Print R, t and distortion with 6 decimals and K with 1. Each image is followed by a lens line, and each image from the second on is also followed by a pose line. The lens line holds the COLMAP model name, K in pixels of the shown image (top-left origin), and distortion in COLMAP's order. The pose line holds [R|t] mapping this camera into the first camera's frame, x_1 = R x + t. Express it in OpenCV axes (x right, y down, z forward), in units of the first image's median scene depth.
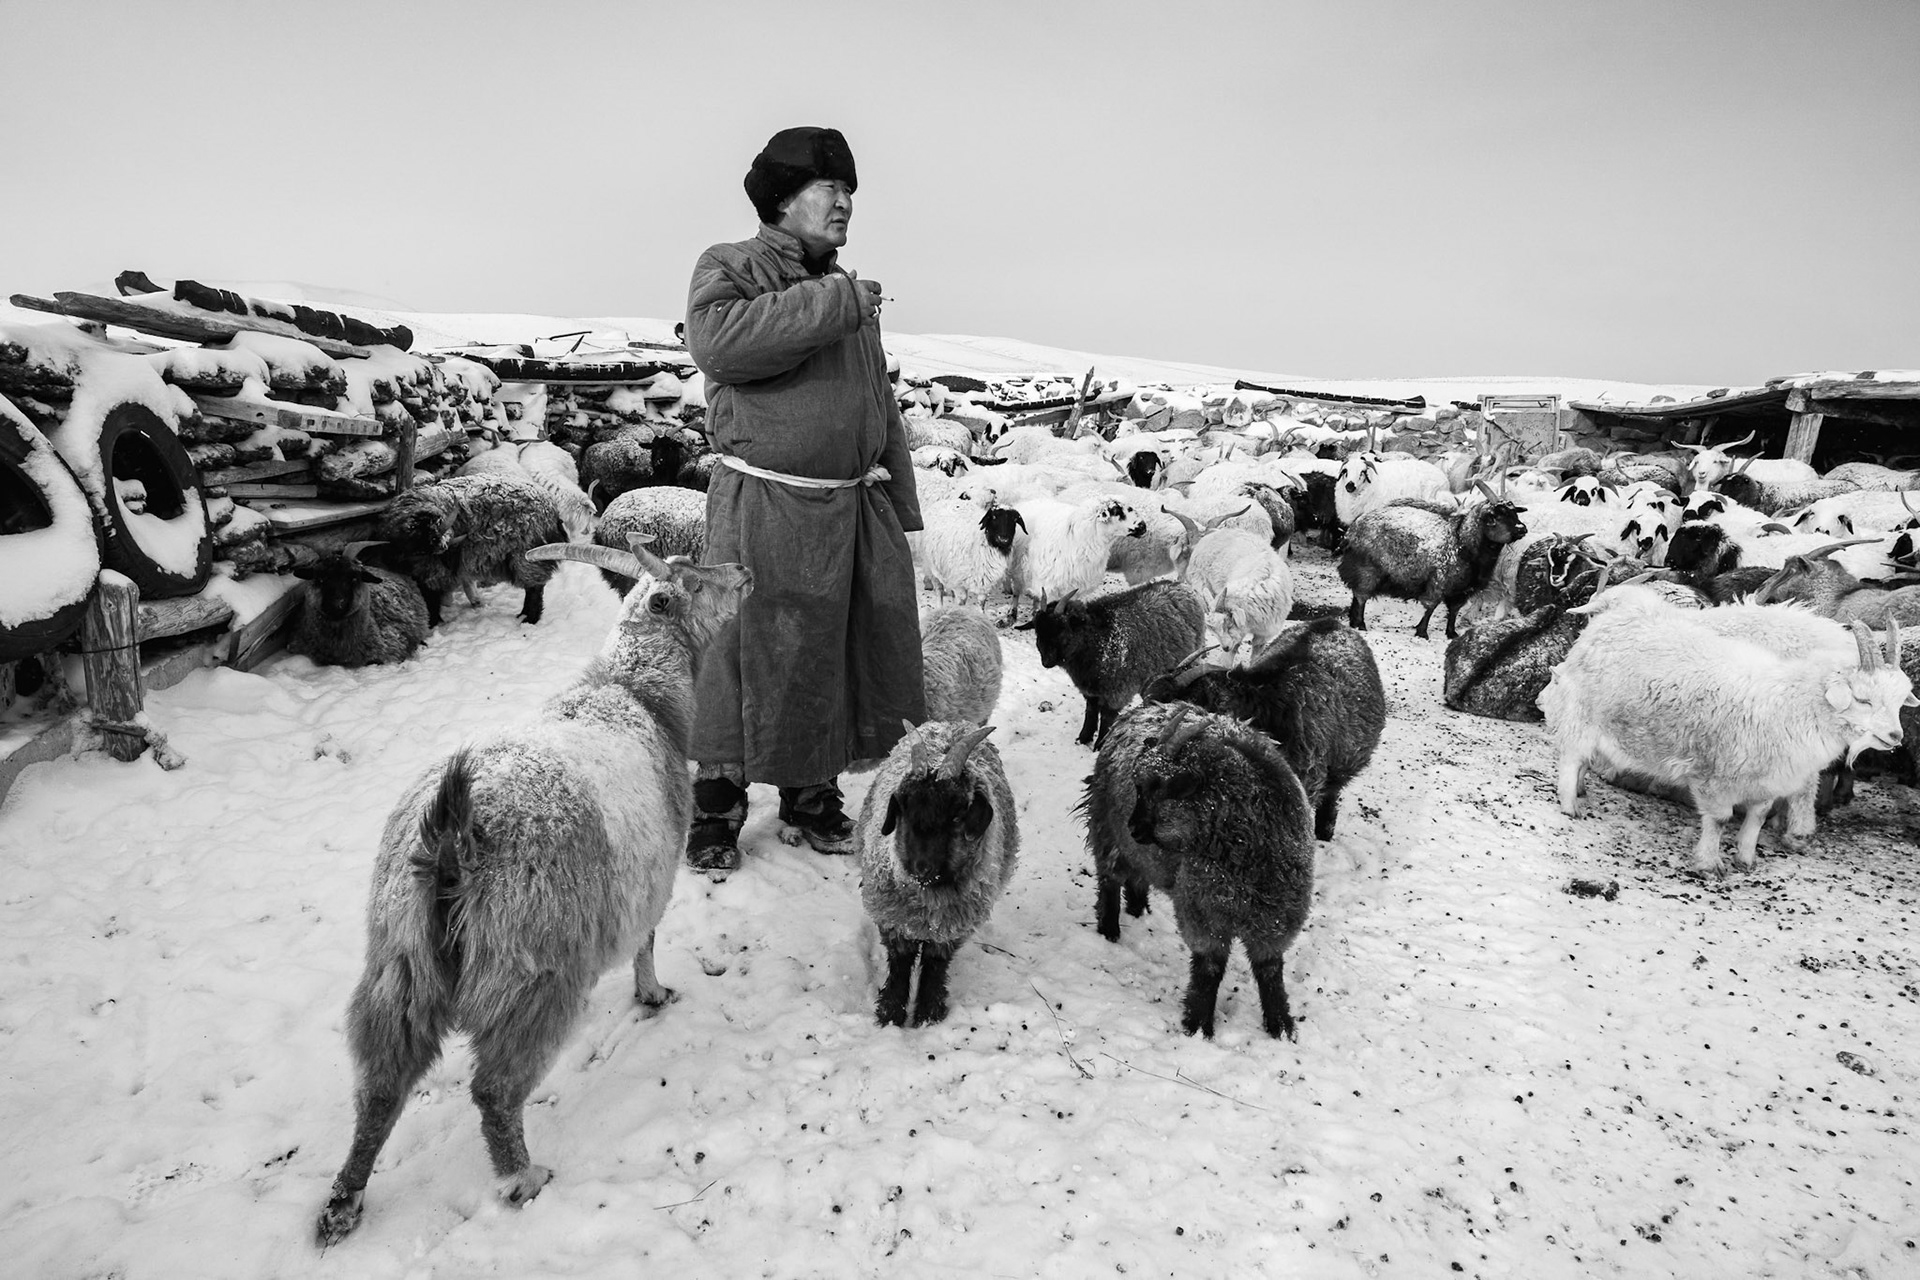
lens RADIAL K [[1134.0, 0, 960.0], [0, 1134.0, 640.0], [0, 0, 1]] dist [-0.004787, 0.004350]
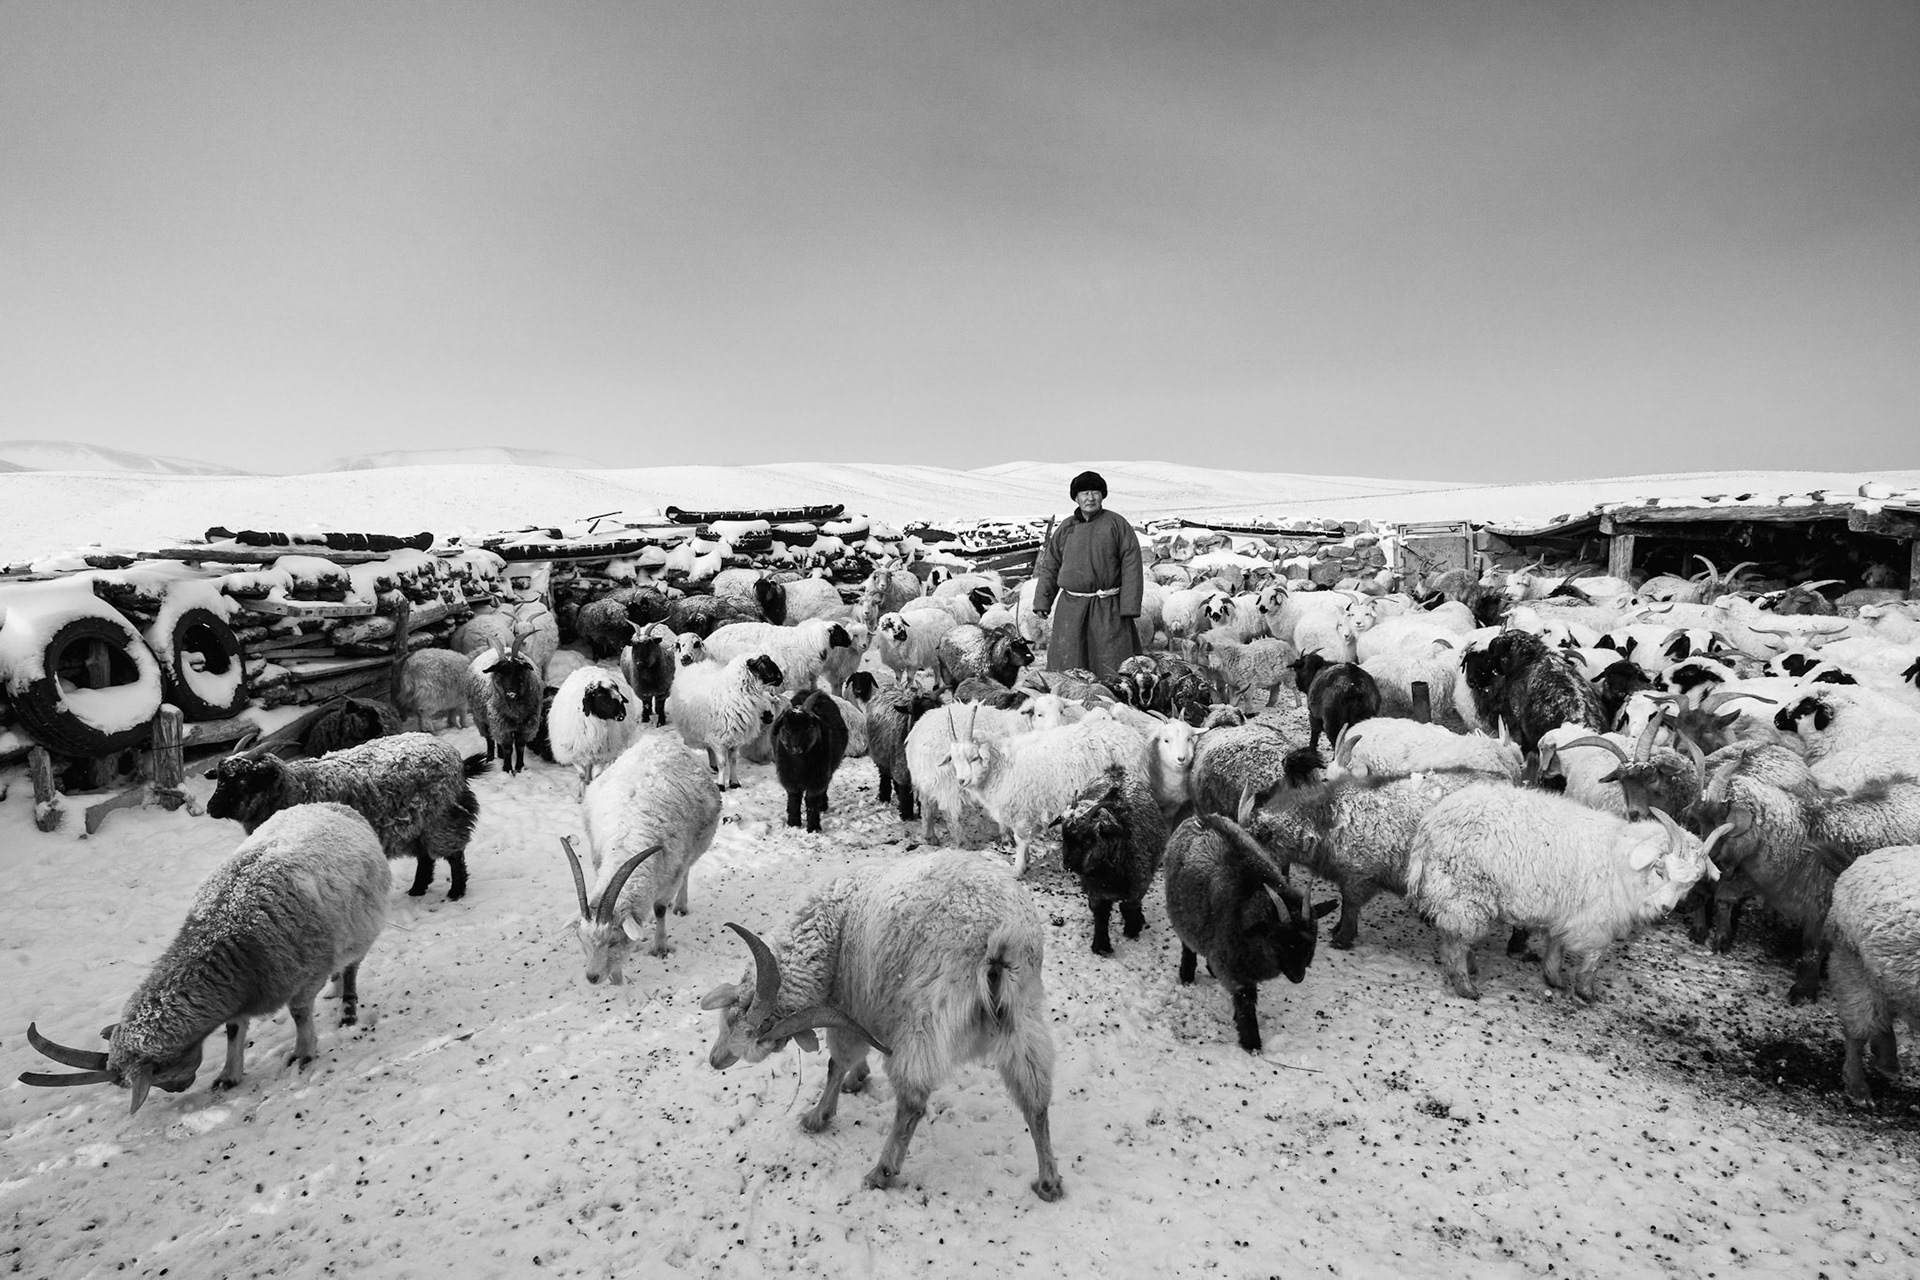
lens RADIAL K [[1134.0, 0, 960.0], [0, 1134.0, 640.0], [0, 0, 1]] dist [-0.004787, 0.004350]
pose [[0.989614, -0.032227, -0.140094, 0.489740], [0.016771, 0.993775, -0.110140, 0.036947], [0.142772, 0.106647, 0.983993, -0.396058]]
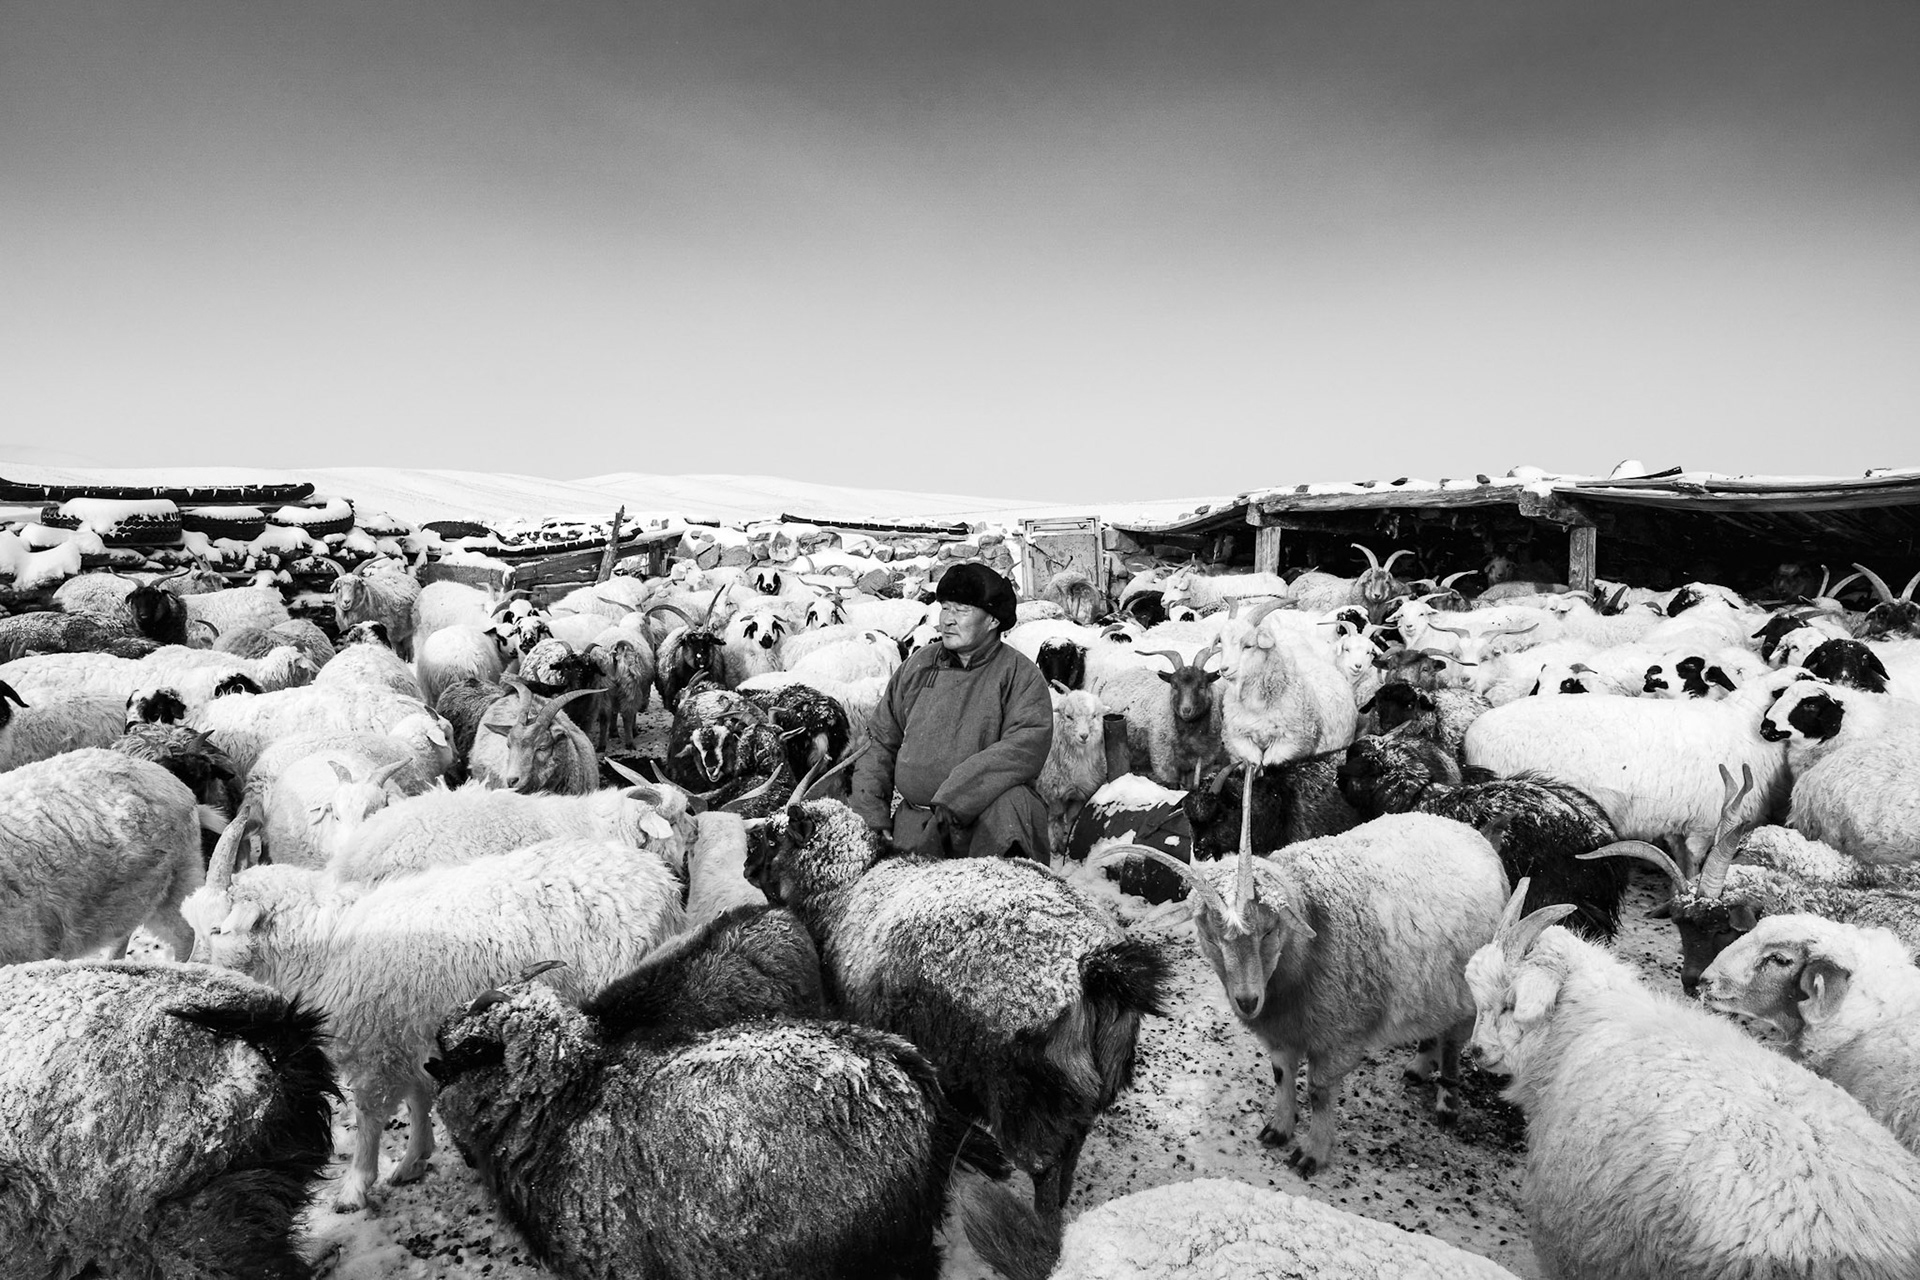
lens RADIAL K [[1134.0, 0, 960.0], [0, 1134.0, 640.0], [0, 0, 1]] dist [-0.004787, 0.004350]
pose [[0.979050, -0.058581, 0.195012, 0.542149], [0.080533, 0.991034, -0.106612, -0.026629], [-0.187018, 0.120083, 0.974989, 0.145057]]
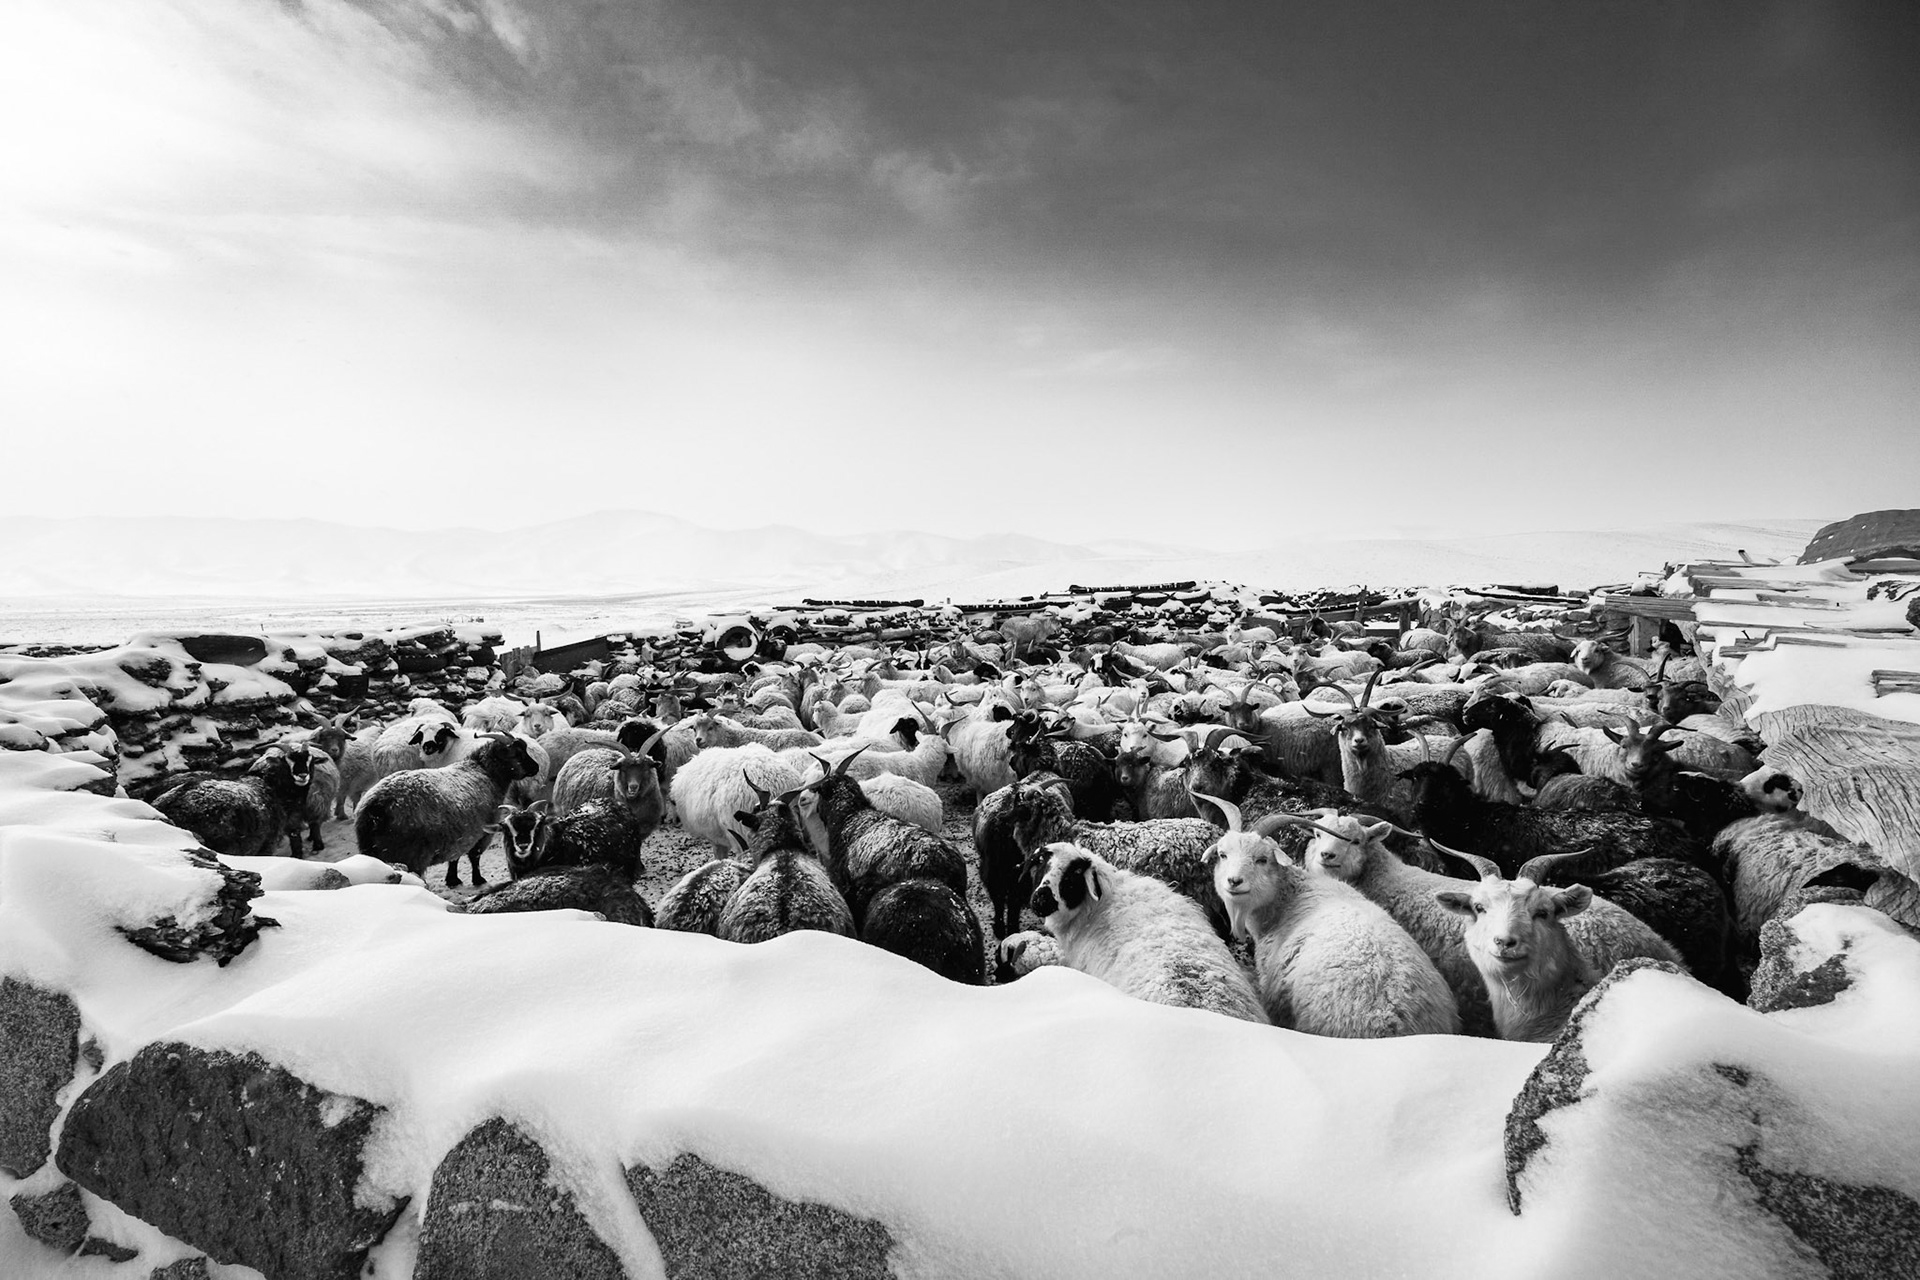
lens RADIAL K [[817.0, 0, 960.0], [0, 817.0, 640.0], [0, 0, 1]] dist [-0.002375, -0.000115]
pose [[0.533805, 0.000424, -0.845608, 2.154638], [-0.140798, 0.986085, -0.088387, 0.058059], [0.833804, 0.166241, 0.526437, -0.230701]]
